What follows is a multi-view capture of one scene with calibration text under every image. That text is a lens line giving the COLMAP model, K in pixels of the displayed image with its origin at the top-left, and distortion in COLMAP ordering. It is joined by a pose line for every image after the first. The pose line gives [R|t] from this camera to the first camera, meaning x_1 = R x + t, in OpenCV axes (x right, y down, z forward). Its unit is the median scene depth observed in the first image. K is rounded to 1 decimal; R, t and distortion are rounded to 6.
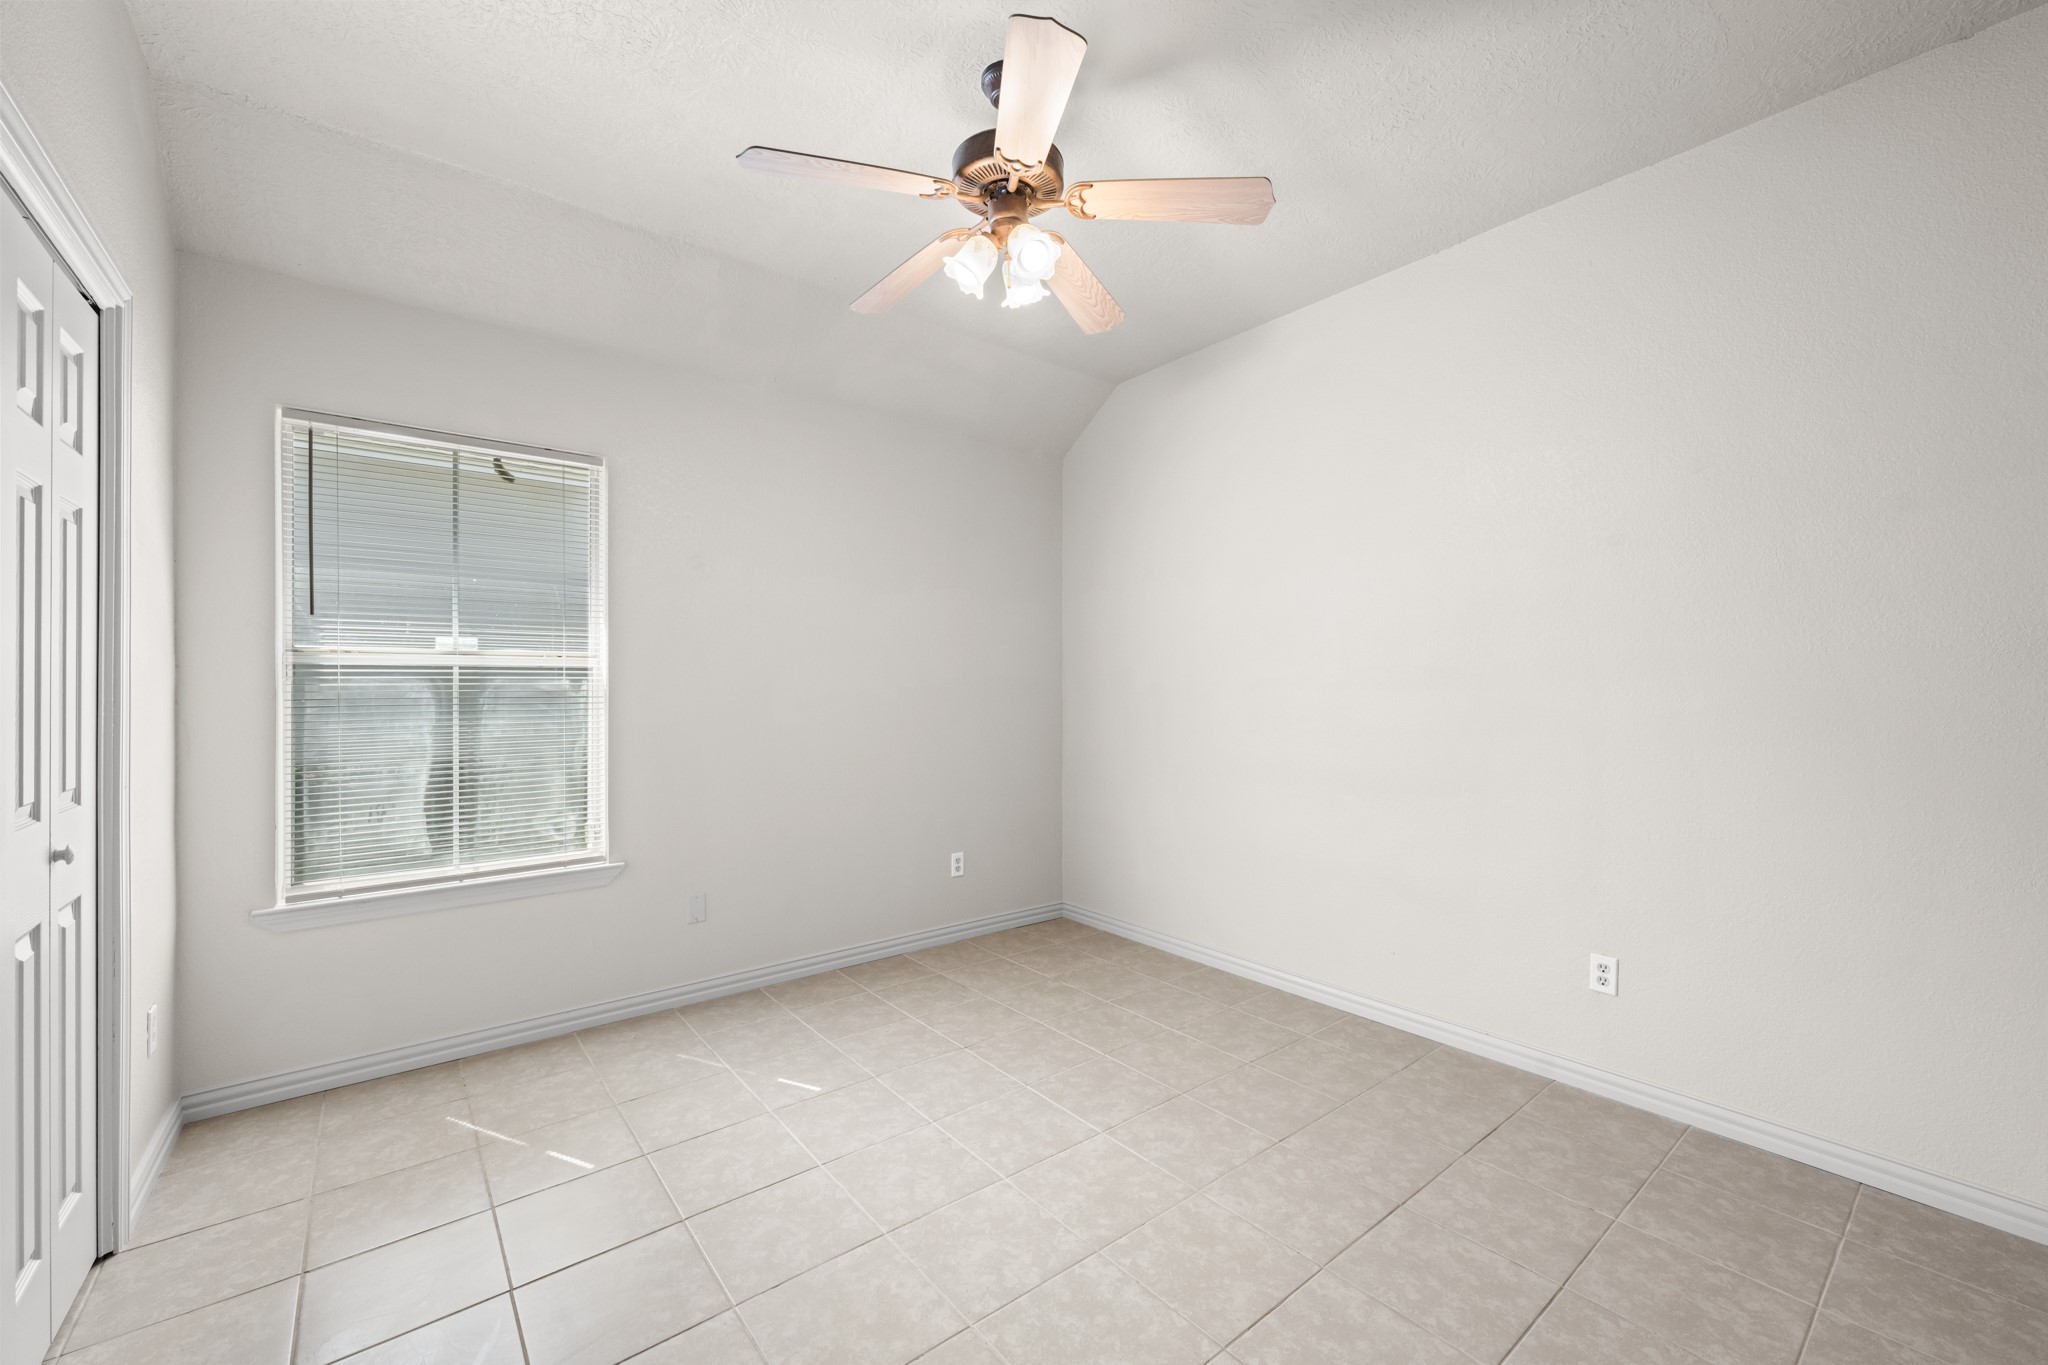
lens RADIAL K [[812.2, 0, 1013.3], [0, 812.2, 682.7], [0, 0, 1]] dist [0.000291, -0.000032]
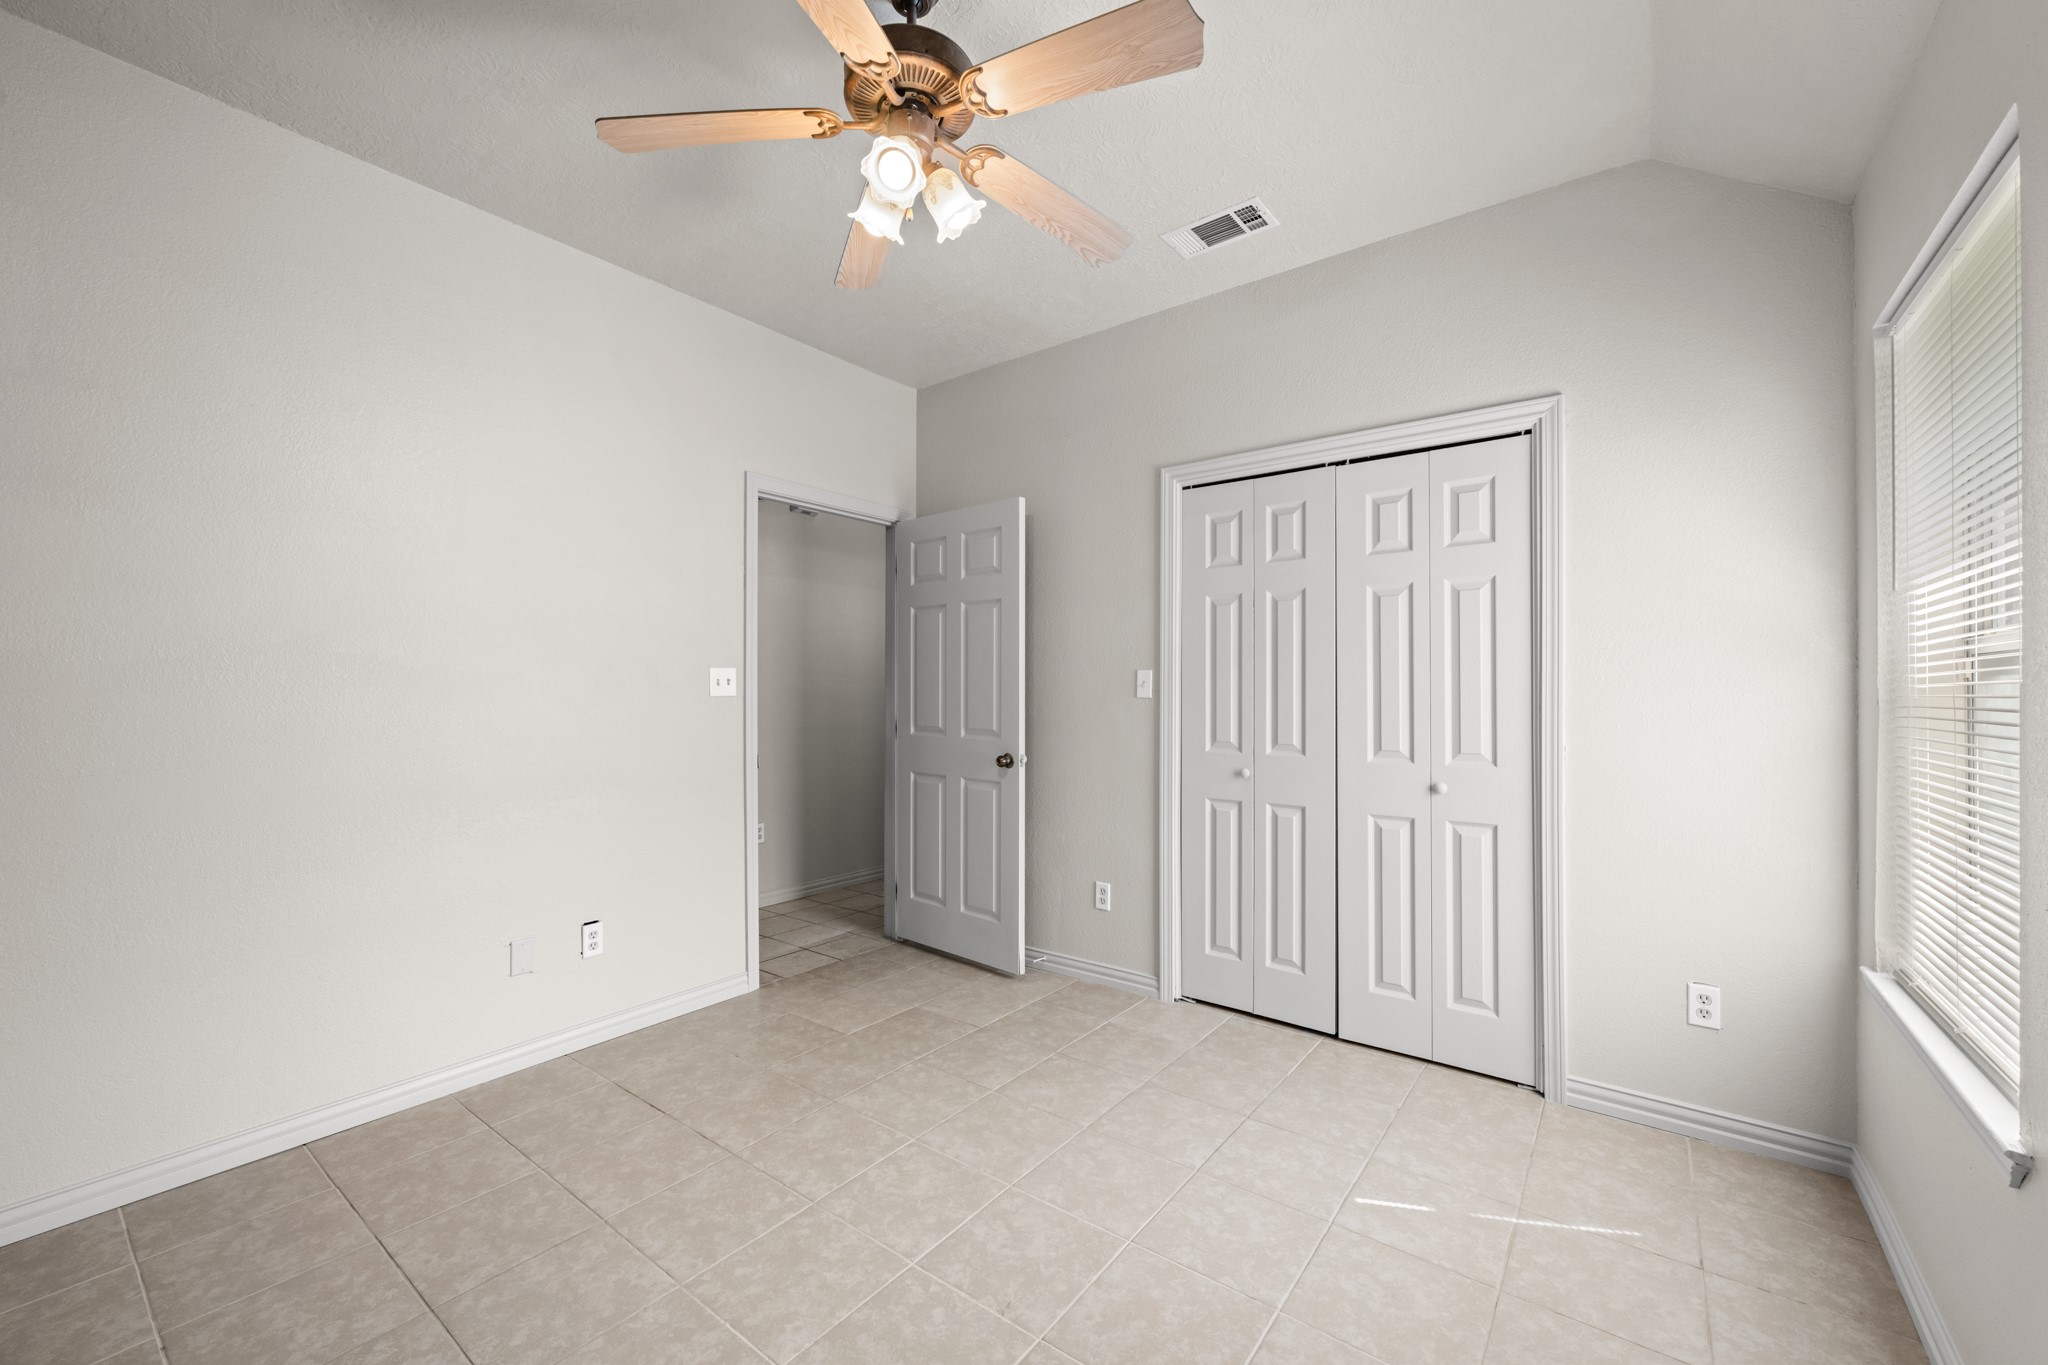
lens RADIAL K [[812.2, 0, 1007.0], [0, 812.2, 684.9], [0, 0, 1]] dist [0.000291, -0.000032]
pose [[-0.972710, -0.002438, -0.232011, 0.097996], [0.001155, 0.999882, -0.015348, 0.018045], [0.232021, -0.015197, -0.972592, 1.952785]]
